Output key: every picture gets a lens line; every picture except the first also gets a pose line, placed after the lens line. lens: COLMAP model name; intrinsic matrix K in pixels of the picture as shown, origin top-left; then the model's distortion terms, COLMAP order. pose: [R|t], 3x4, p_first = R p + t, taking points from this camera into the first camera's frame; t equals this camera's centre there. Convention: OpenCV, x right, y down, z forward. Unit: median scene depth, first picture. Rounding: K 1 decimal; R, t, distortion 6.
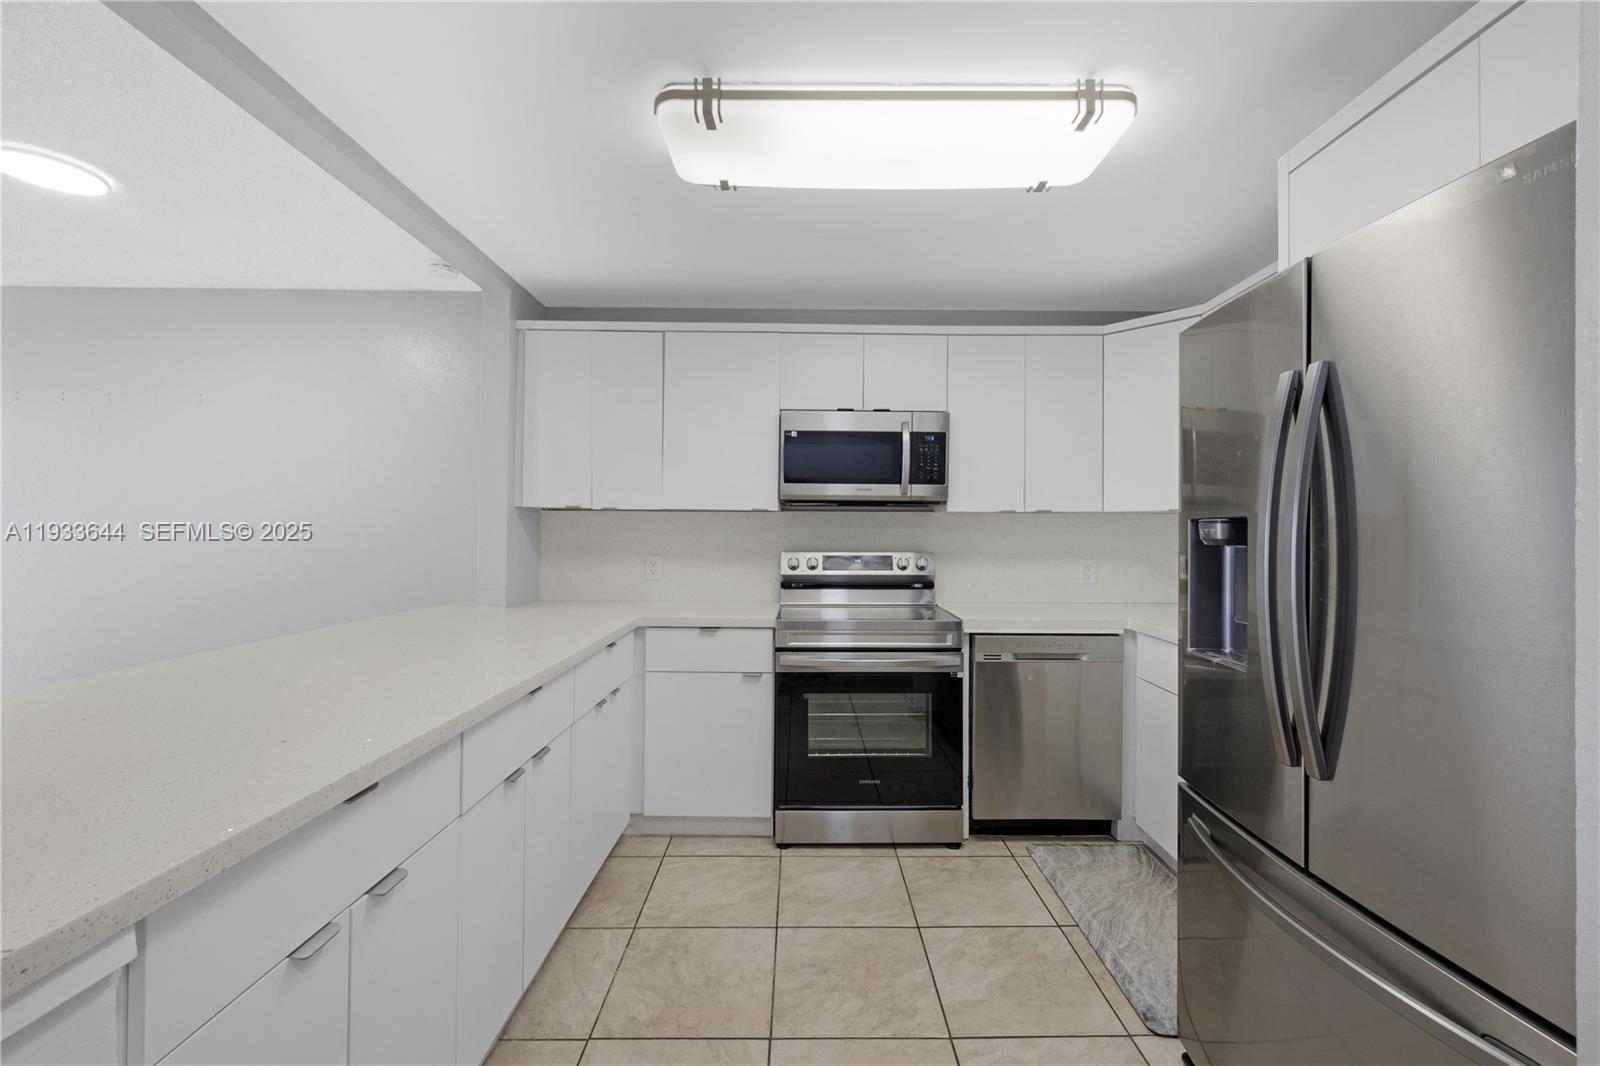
lens RADIAL K [[652.5, 0, 803.5], [0, 652.5, 530.2], [0, 0, 1]] dist [0.001679, -0.000012]
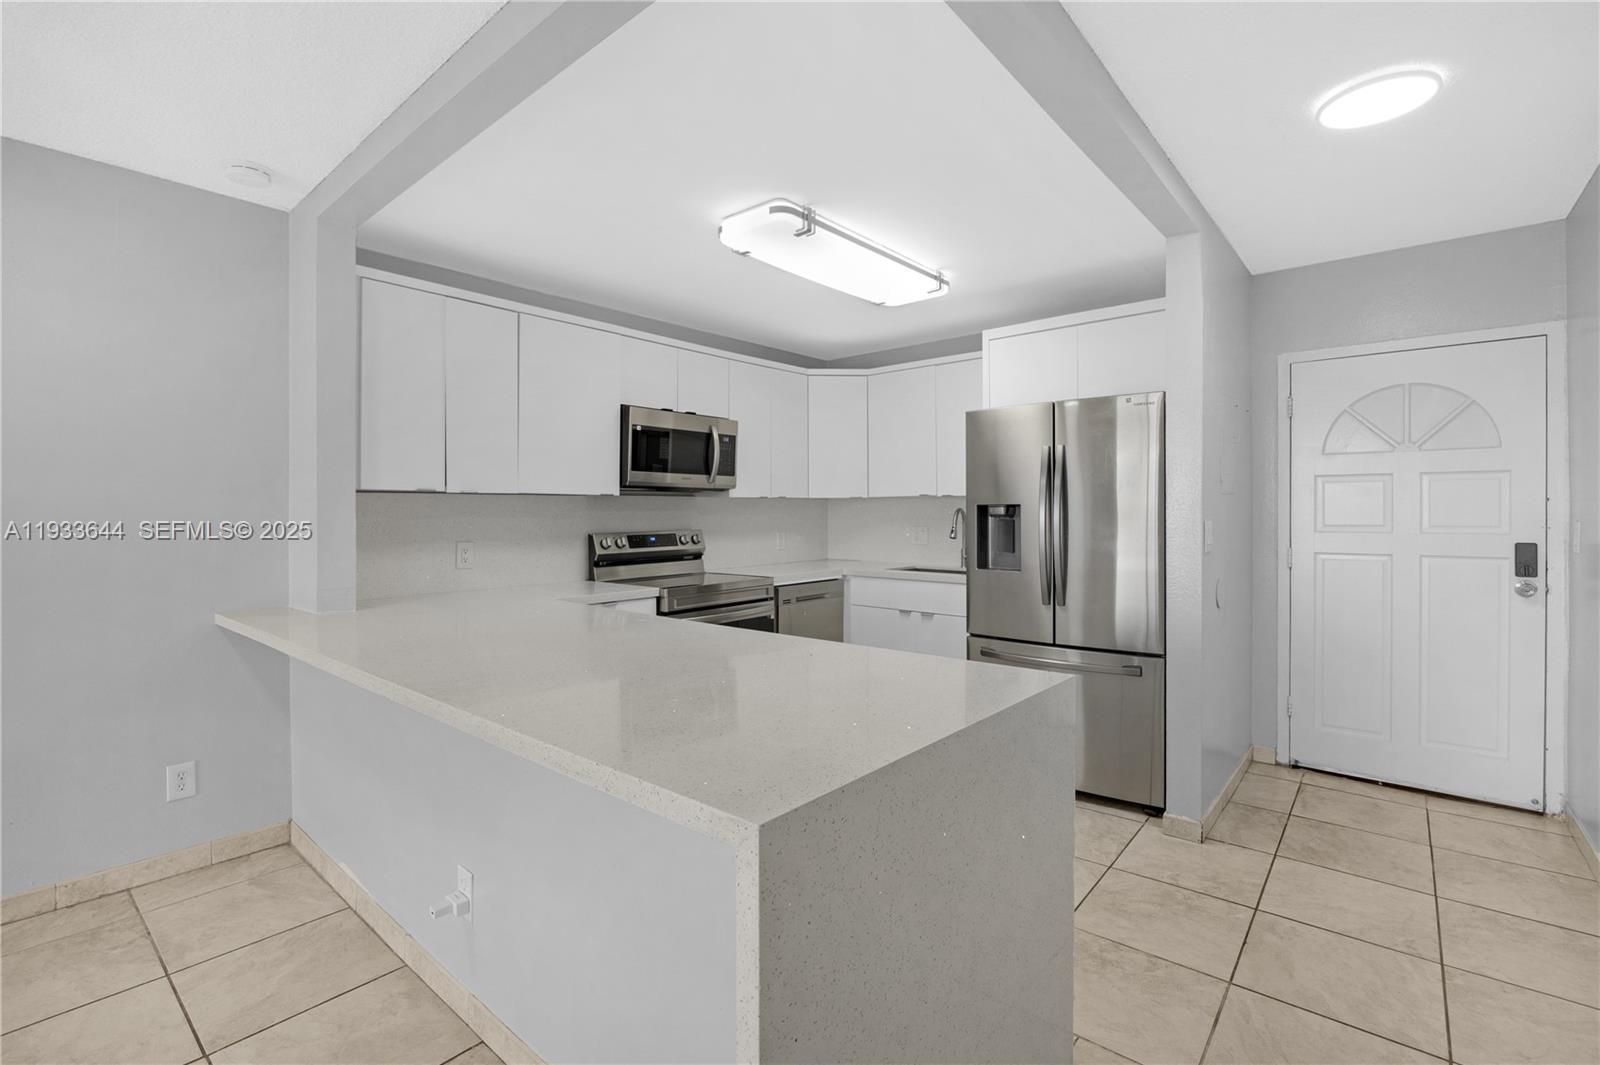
lens RADIAL K [[710.3, 0, 807.4], [0, 710.3, 517.8], [0, 0, 1]] dist [-0.004591, -0.000333]
pose [[0.654299, -0.015851, 0.756069, -0.756553], [0.009692, 0.999874, 0.012574, -0.003953], [-0.756173, -0.000899, 0.654371, -0.029456]]
